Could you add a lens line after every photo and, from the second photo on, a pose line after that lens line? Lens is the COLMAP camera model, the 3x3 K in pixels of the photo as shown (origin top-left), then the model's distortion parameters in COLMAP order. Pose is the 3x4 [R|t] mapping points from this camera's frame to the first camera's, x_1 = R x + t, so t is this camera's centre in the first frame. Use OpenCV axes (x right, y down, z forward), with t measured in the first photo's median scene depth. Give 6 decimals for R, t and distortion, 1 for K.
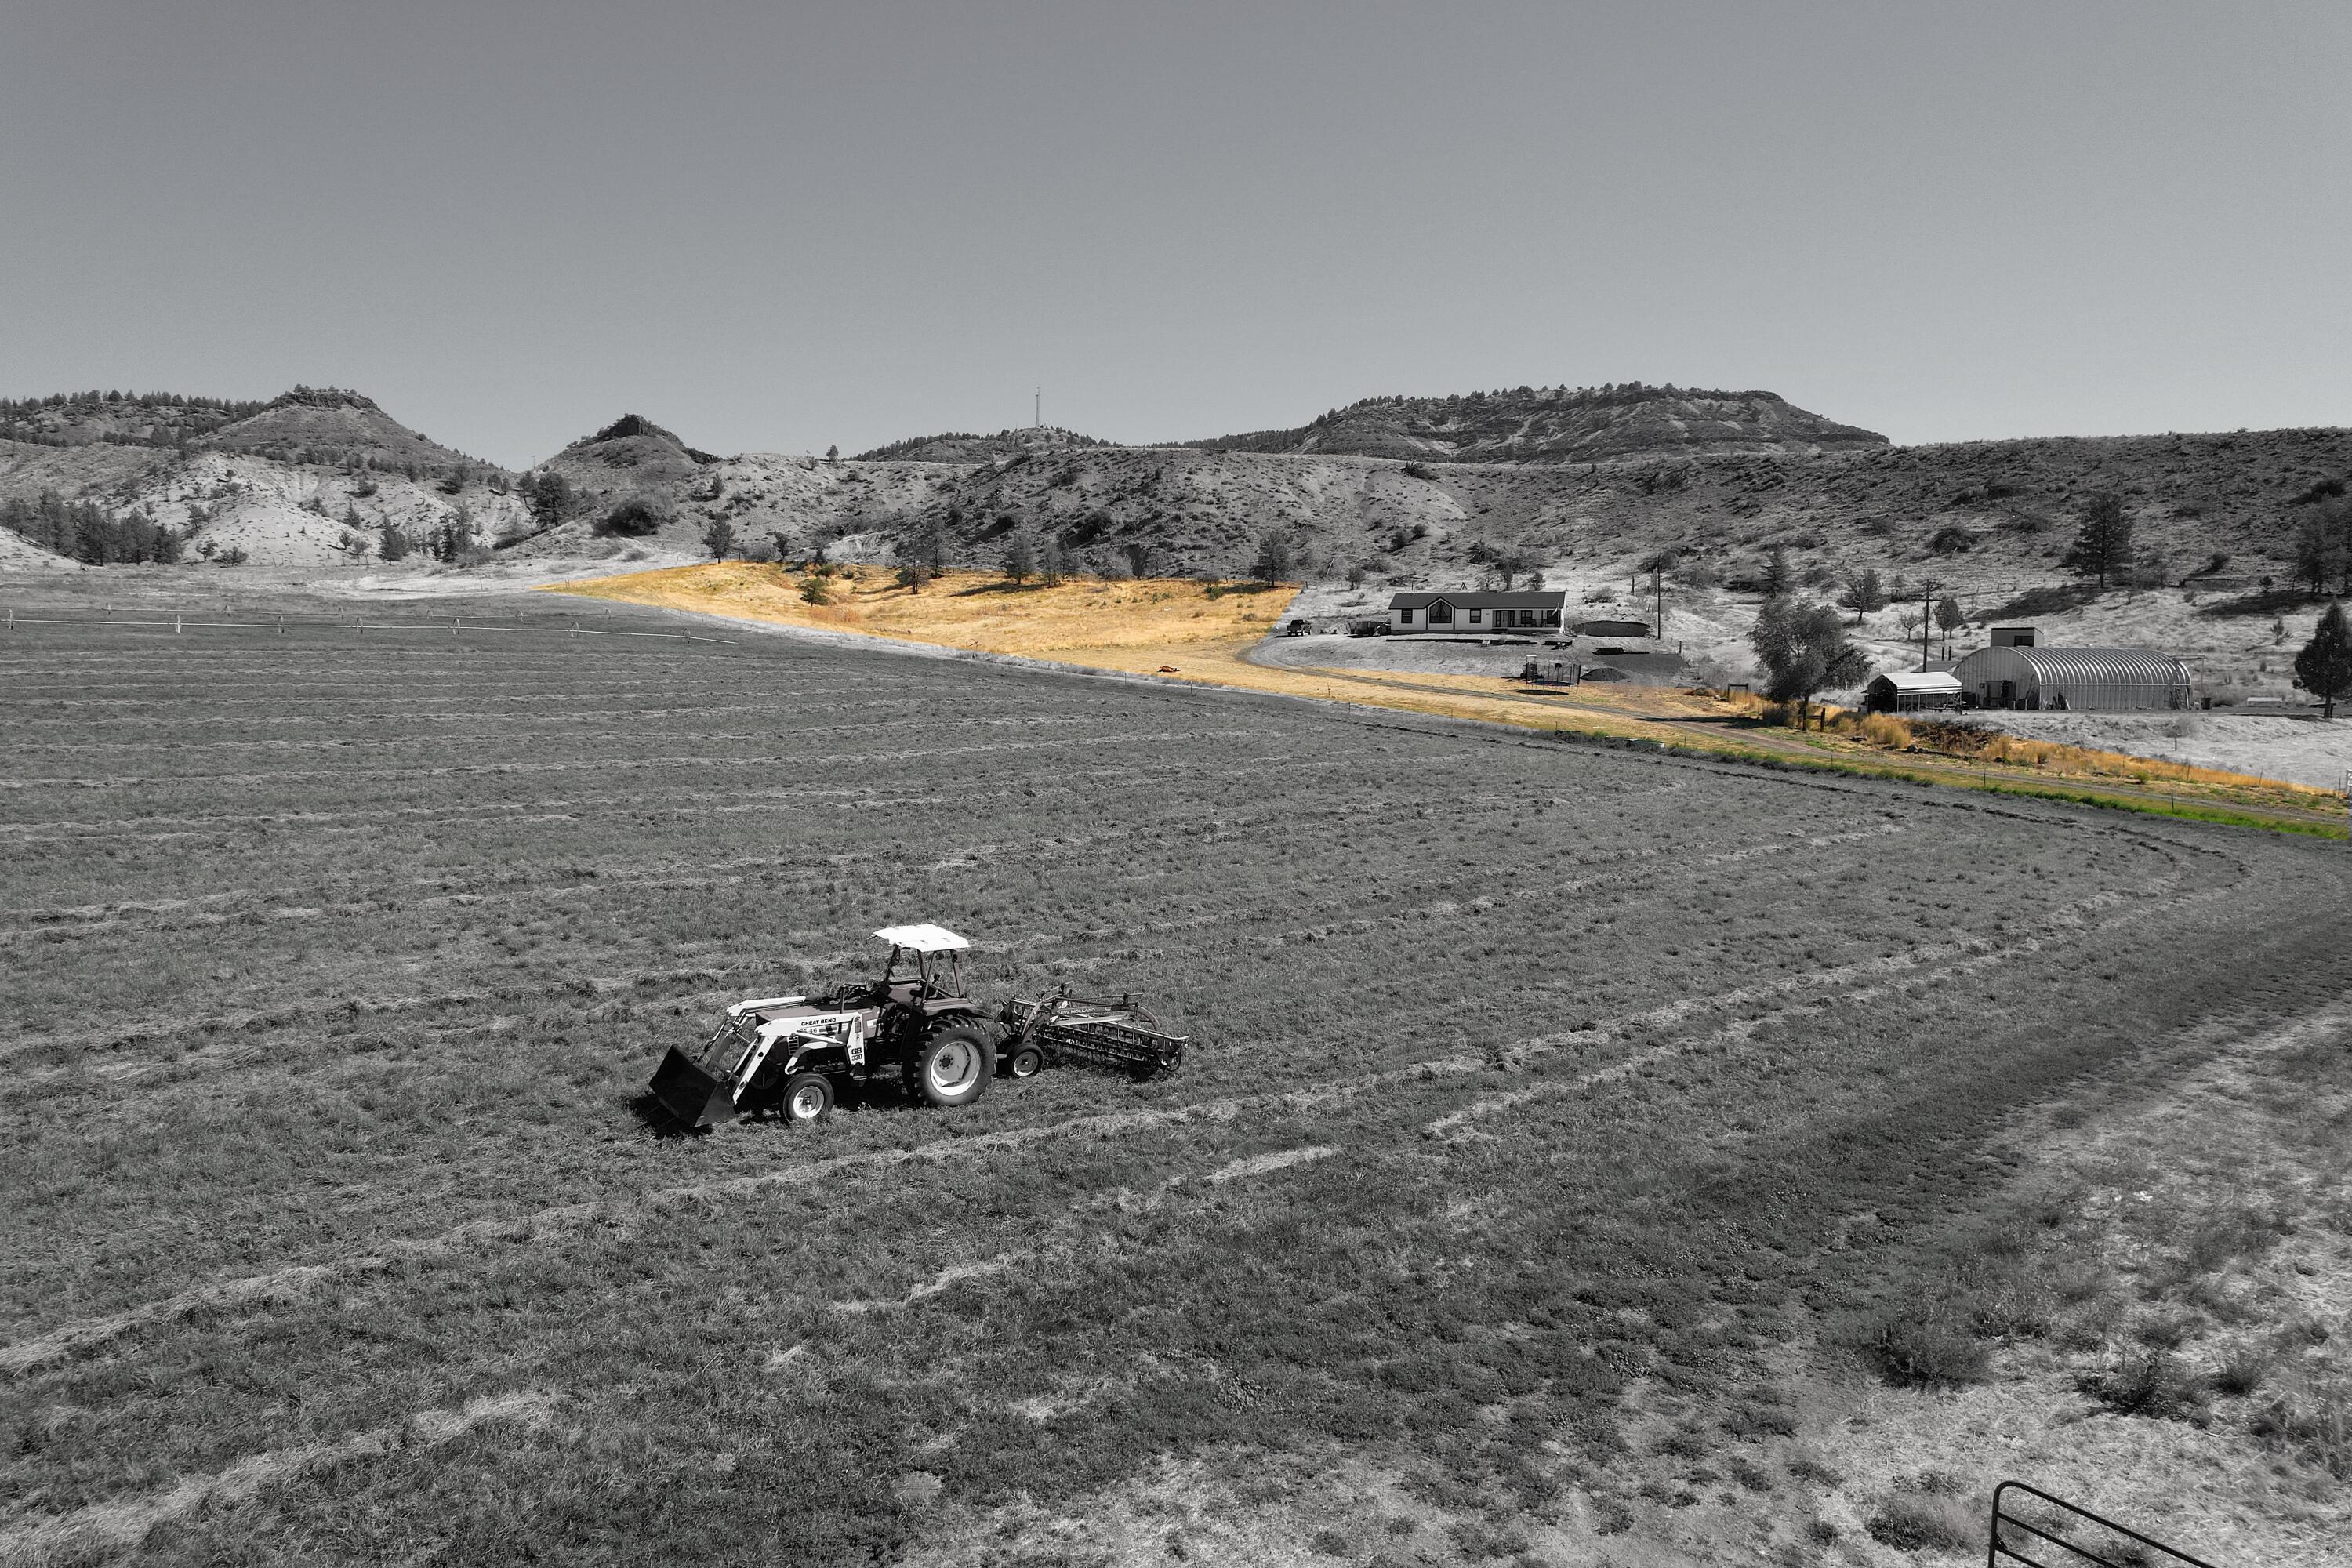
lens RADIAL K [[1501.1, 0, 1189.6], [0, 1501.1, 787.4], [0, 0, 1]] dist [-0.074301, 0.068979]
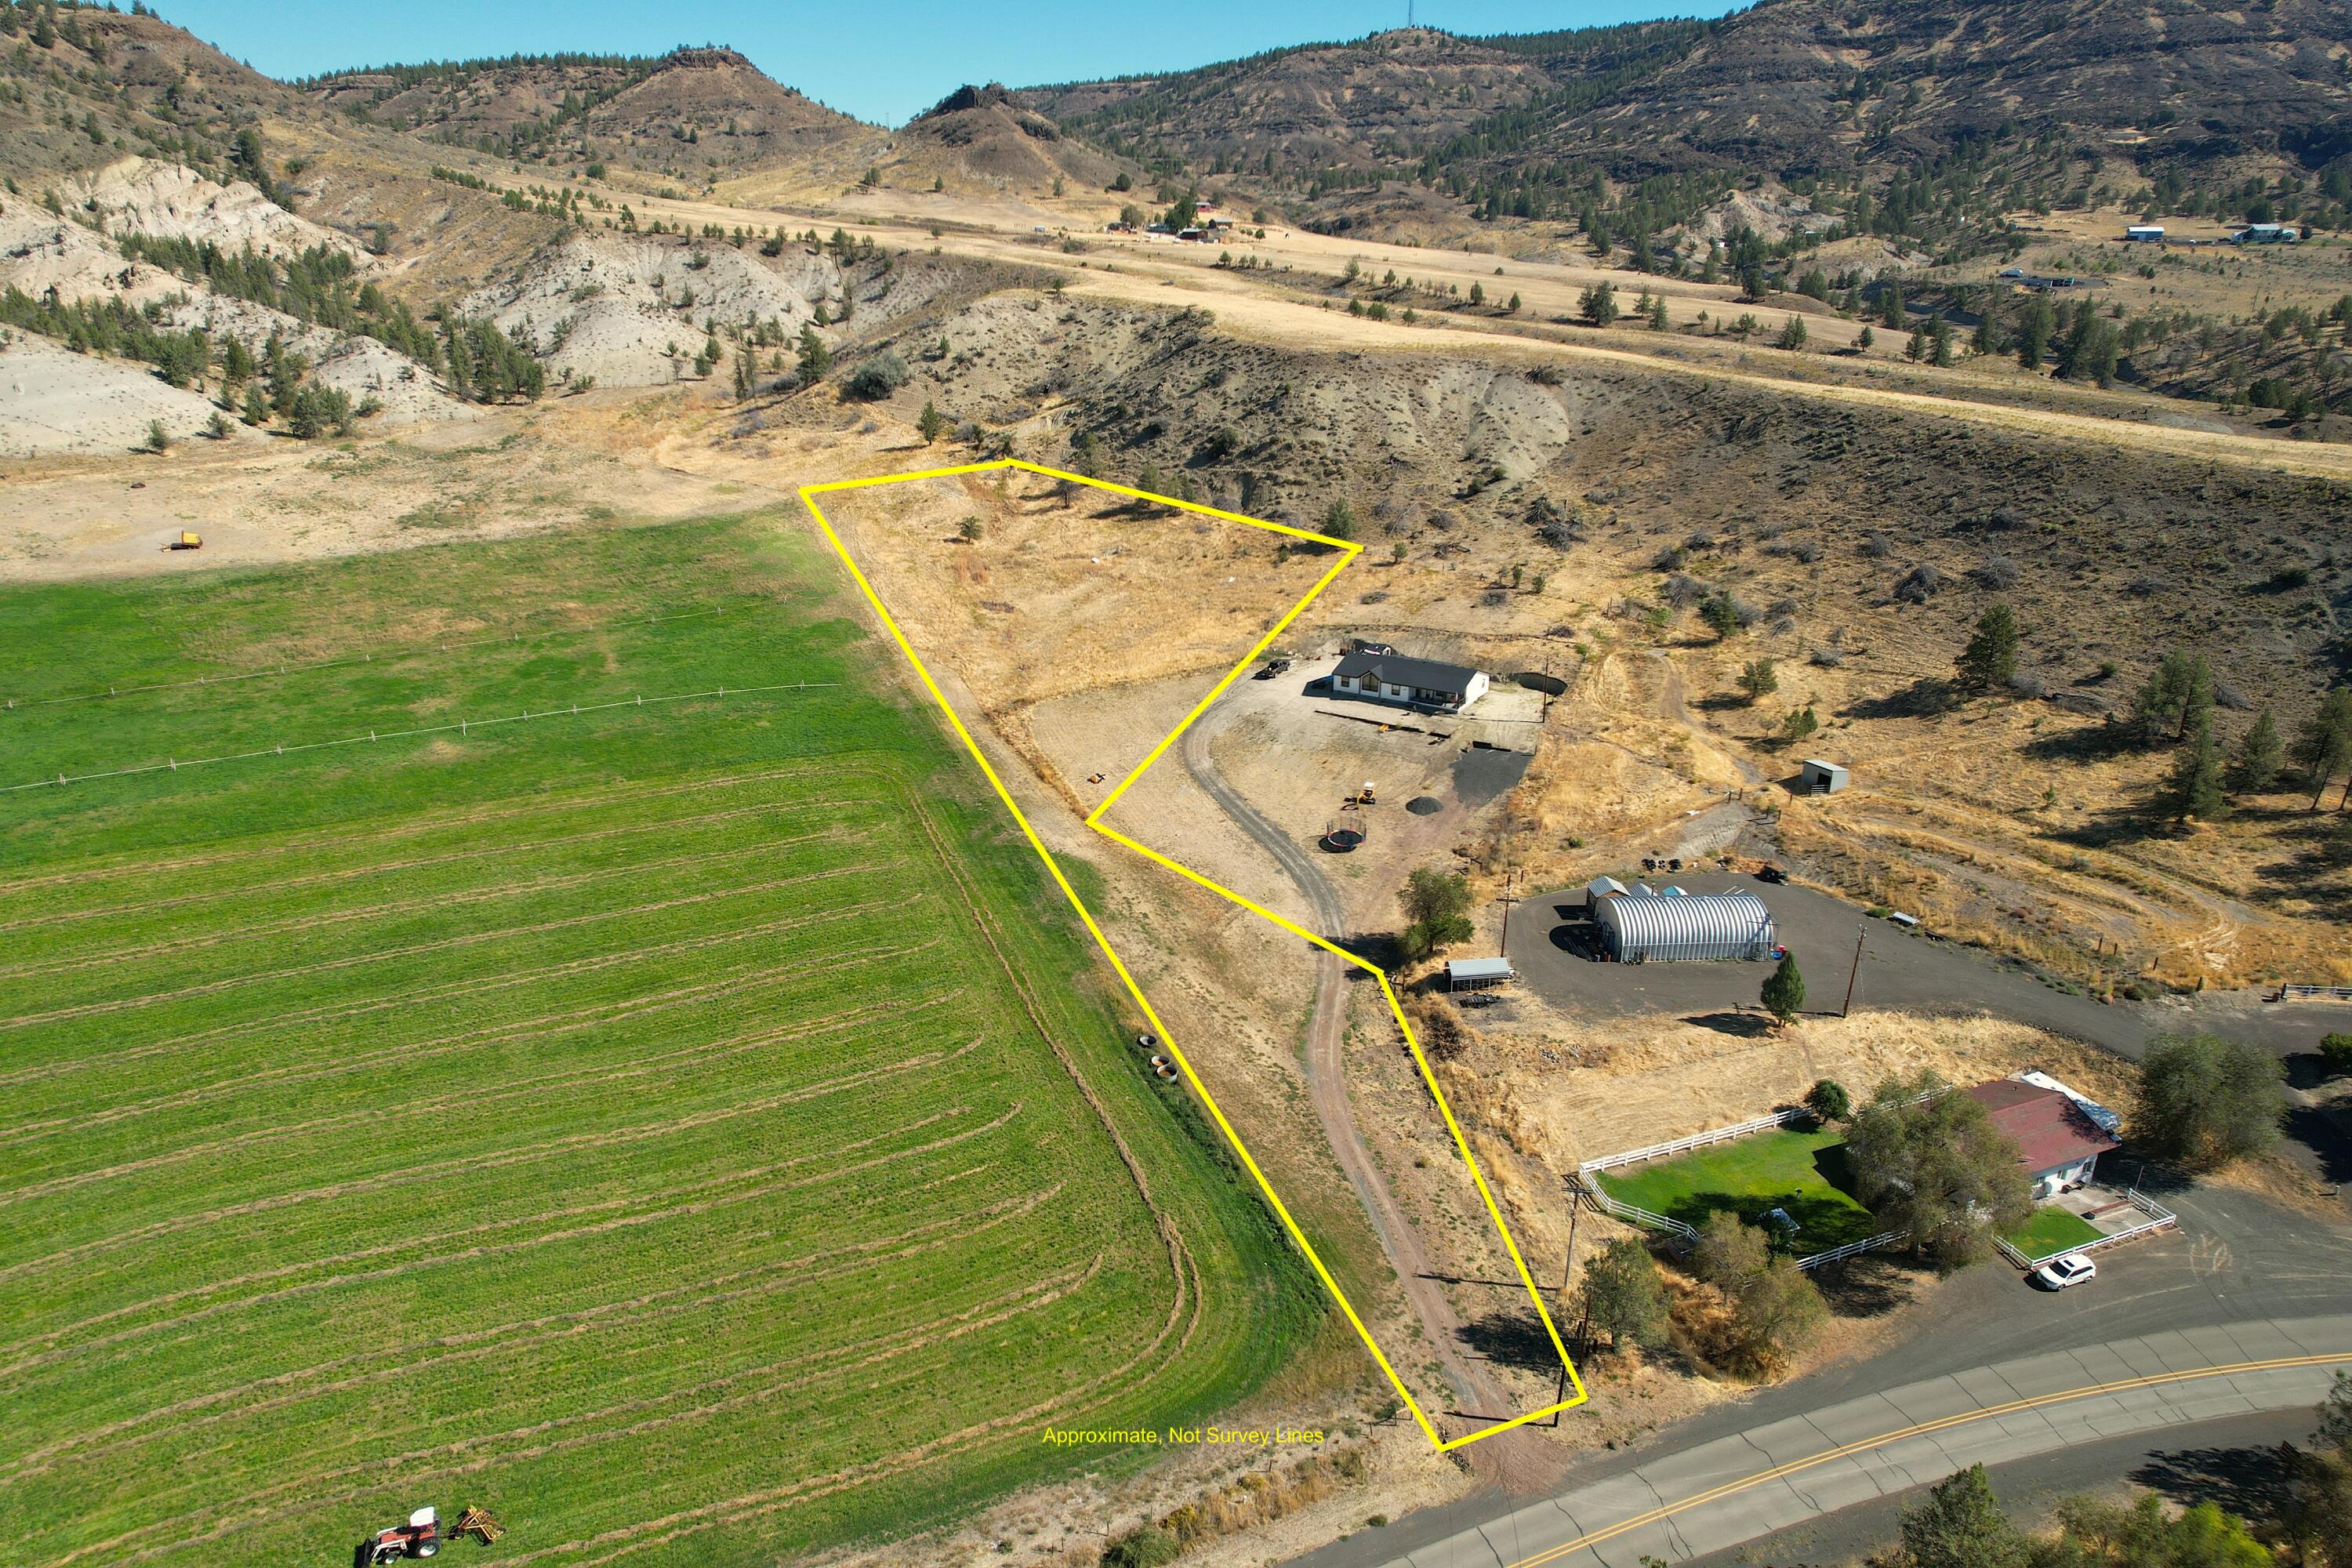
lens RADIAL K [[1501.1, 0, 1189.6], [0, 1501.1, 787.4], [0, 0, 1]] dist [-0.074301, 0.068979]
pose [[0.966836, 0.090029, -0.239003, 0.168840], [-0.021987, 0.961675, 0.273308, -0.190307], [0.254449, -0.258989, 0.931762, -0.110359]]
